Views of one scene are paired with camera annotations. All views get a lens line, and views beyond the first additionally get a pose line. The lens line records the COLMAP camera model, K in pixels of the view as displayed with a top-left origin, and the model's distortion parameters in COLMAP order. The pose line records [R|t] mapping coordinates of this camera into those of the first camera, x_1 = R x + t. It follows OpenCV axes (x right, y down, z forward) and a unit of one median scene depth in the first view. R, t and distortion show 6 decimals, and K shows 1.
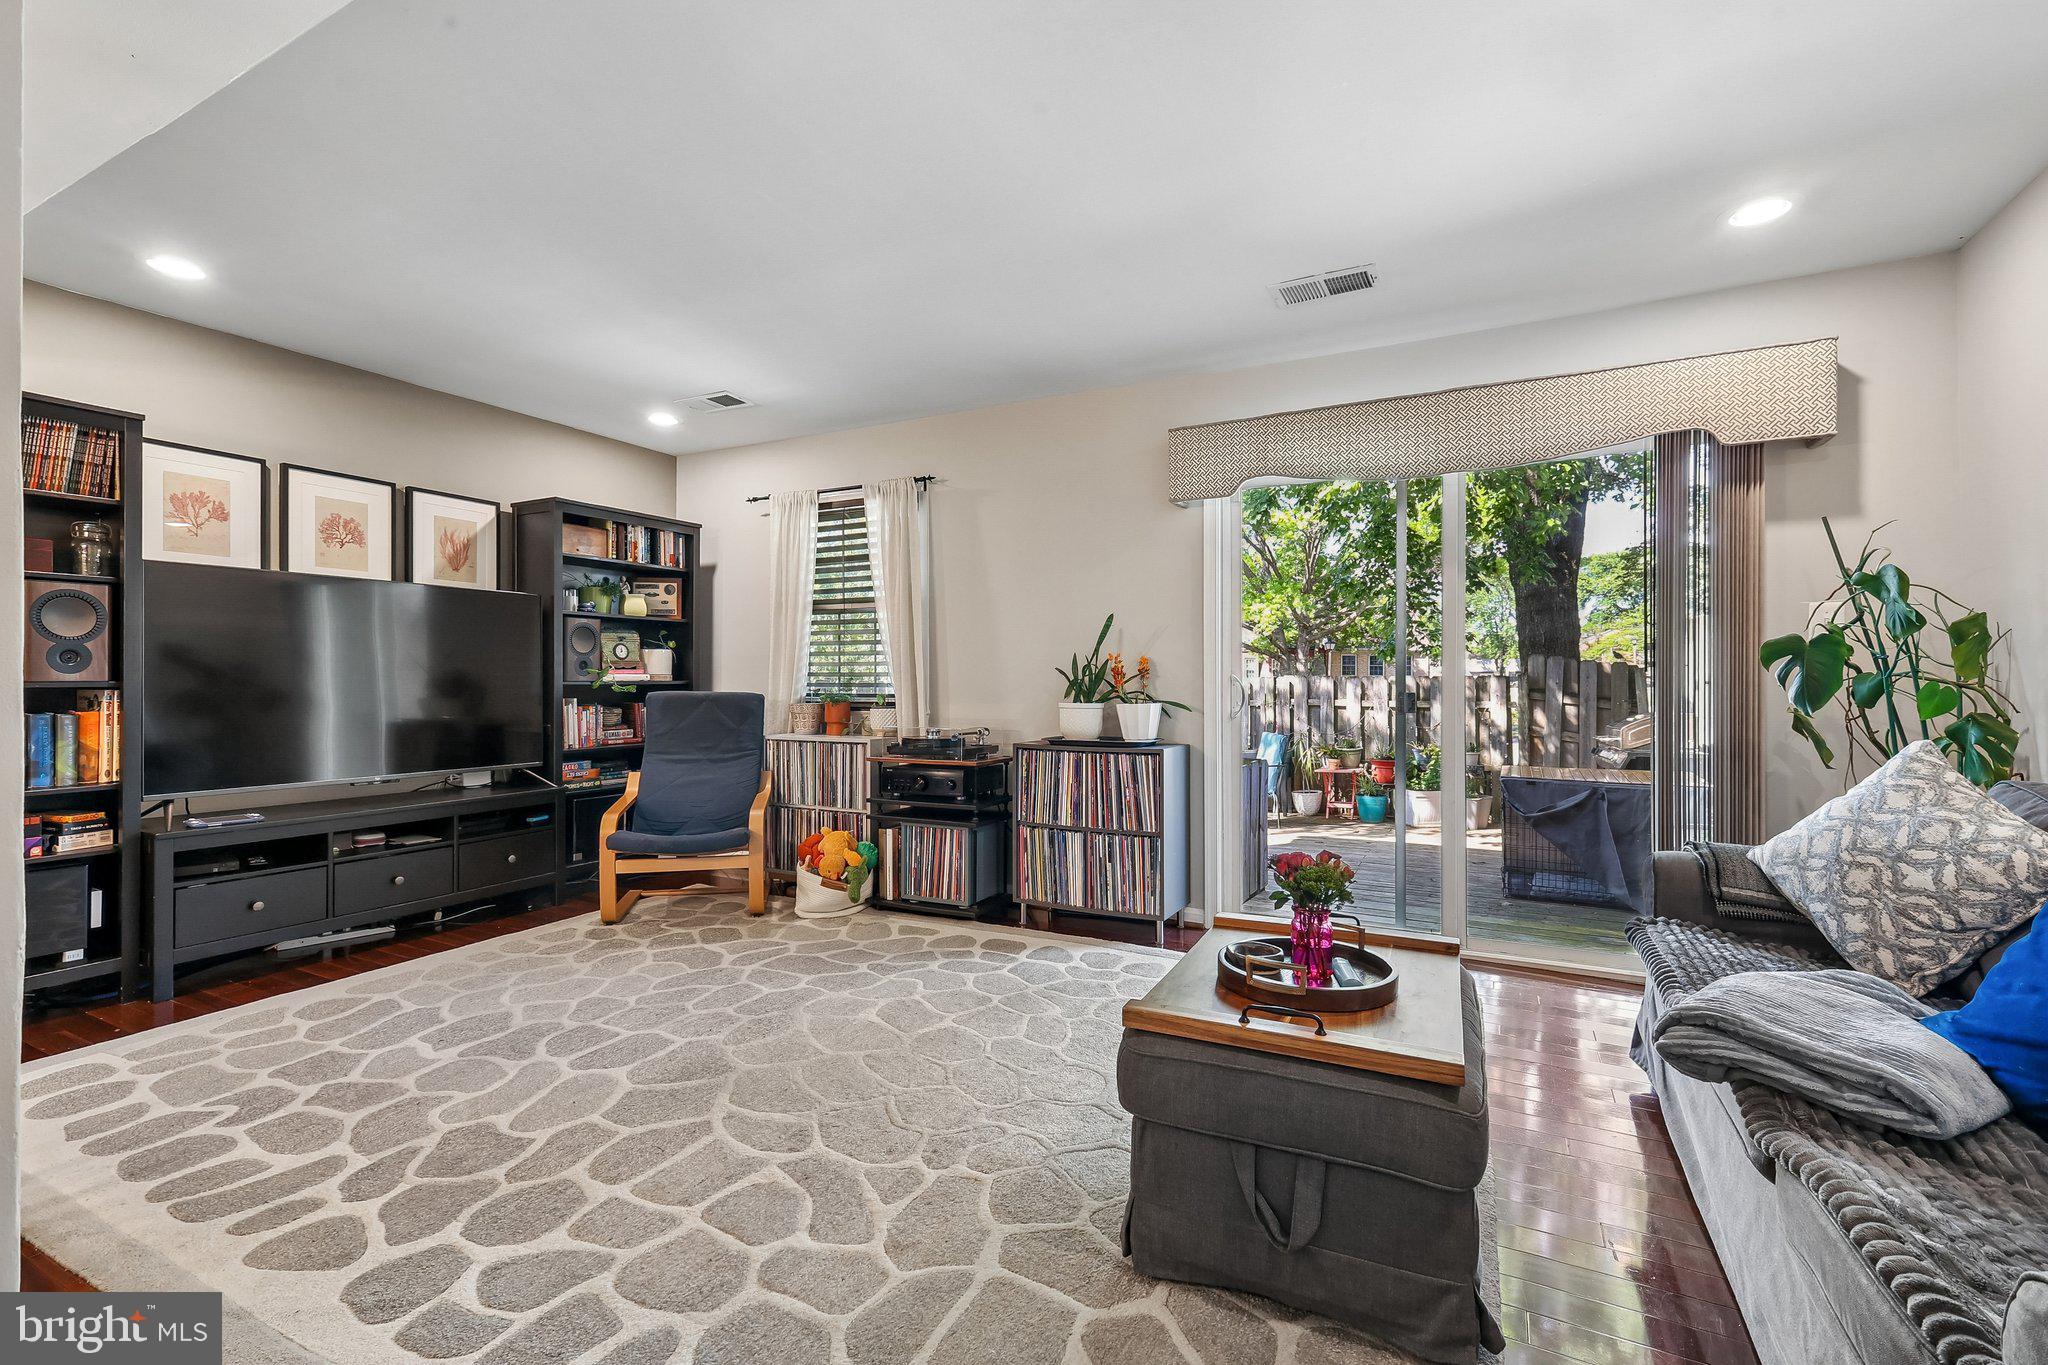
lens RADIAL K [[888.3, 0, 1024.0], [0, 888.3, 682.5], [0, 0, 1]] dist [0.003370, 0.000485]
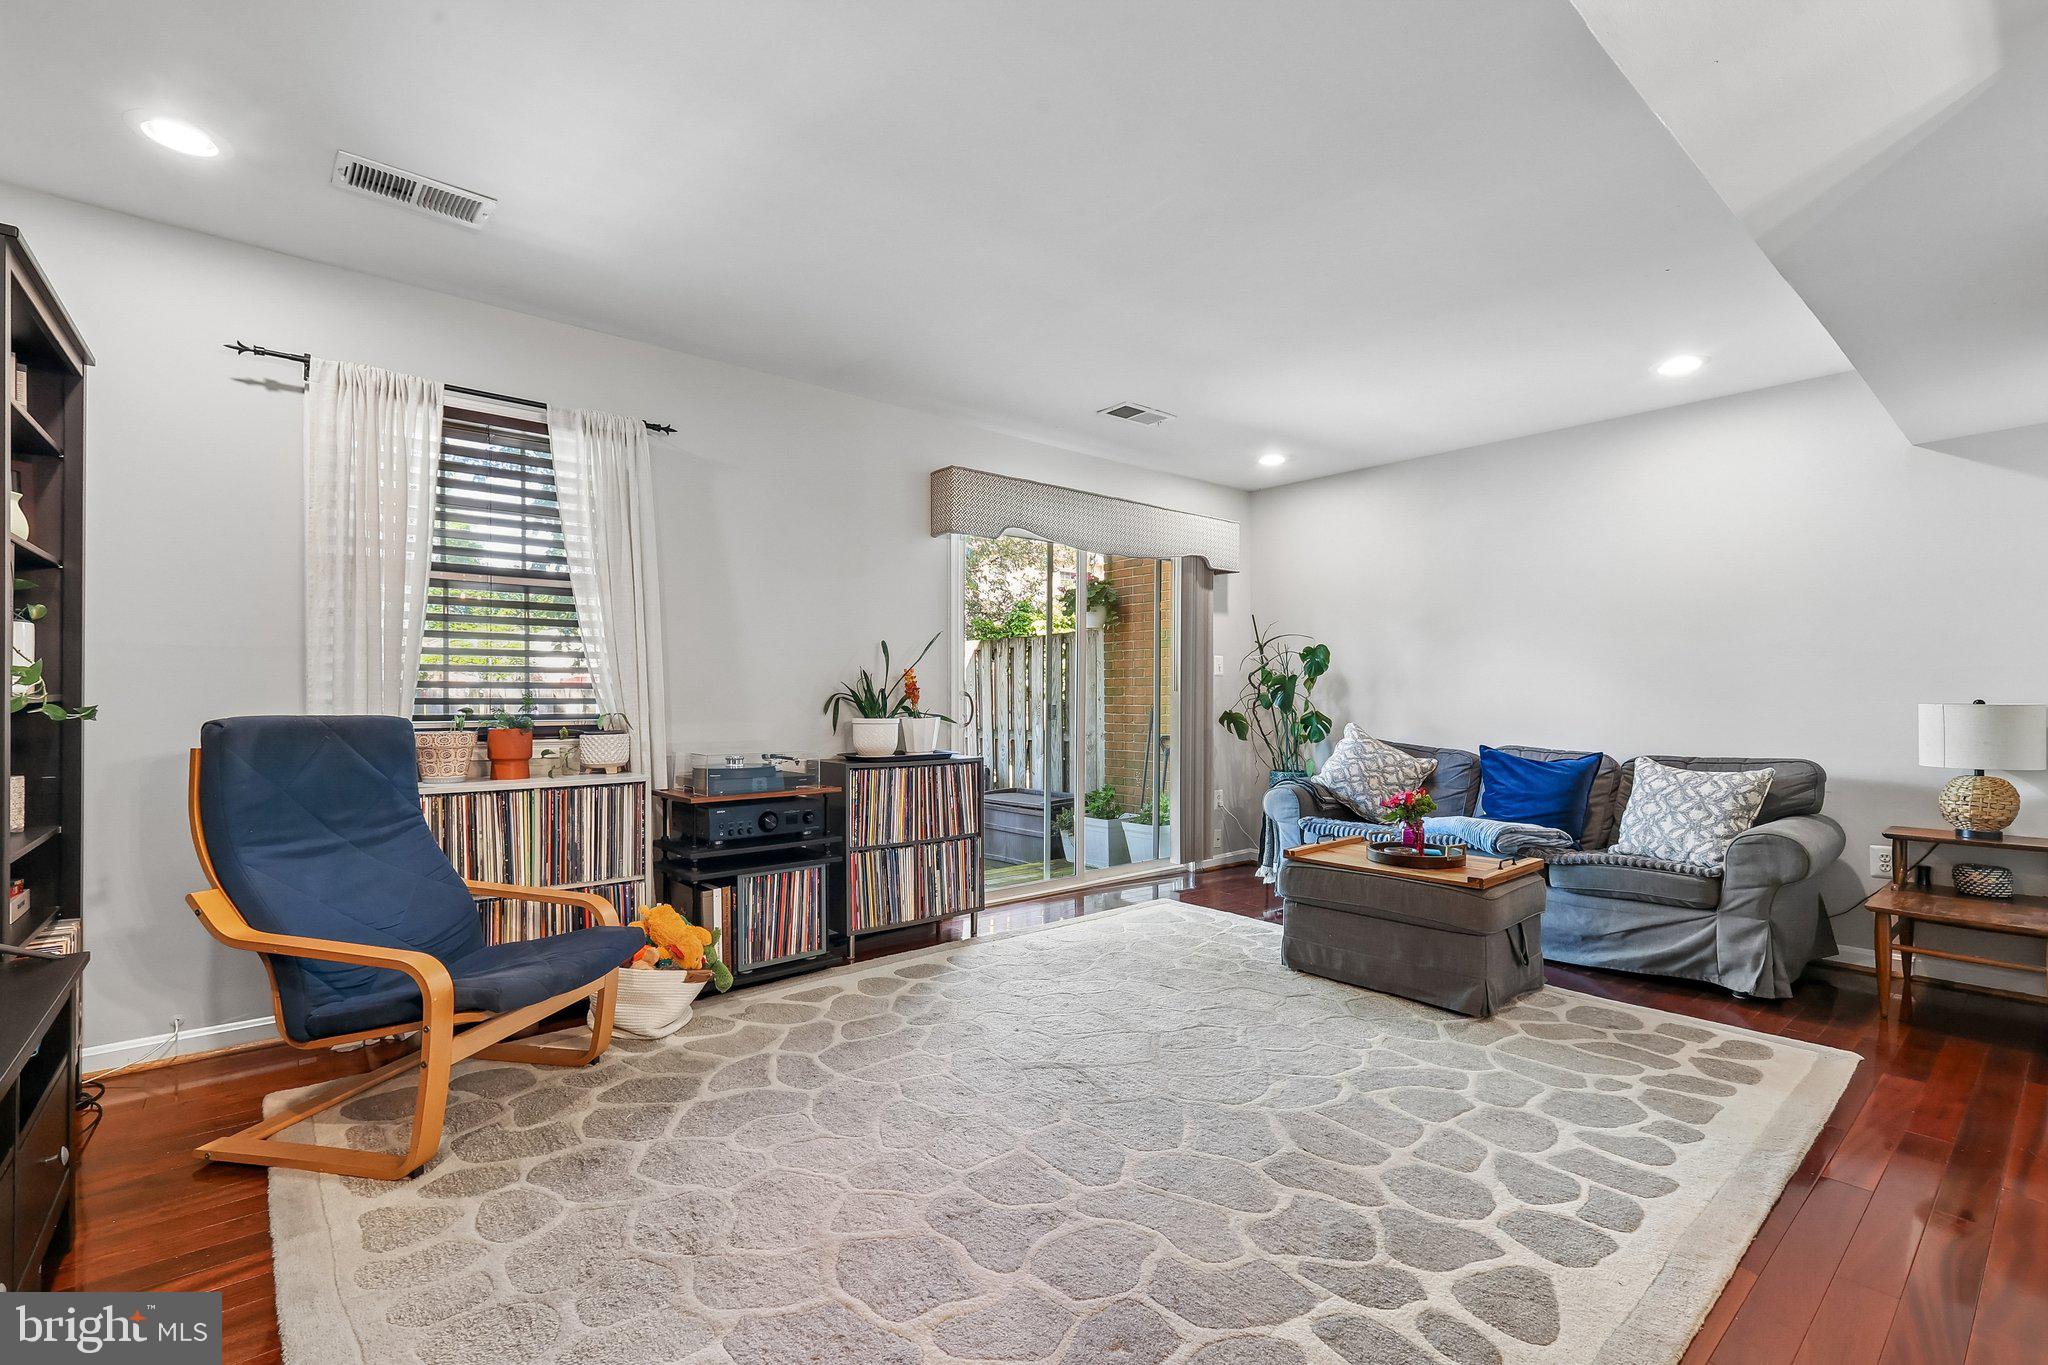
lens RADIAL K [[898.7, 0, 1024.0], [0, 898.7, 702.6], [0, 0, 1]] dist [0.002550, 0.000437]
pose [[0.382196, -0.007113, 0.924054, -0.847709], [-0.002499, 0.999959, 0.008731, -0.003697], [-0.924078, -0.005646, 0.382162, 0.506697]]
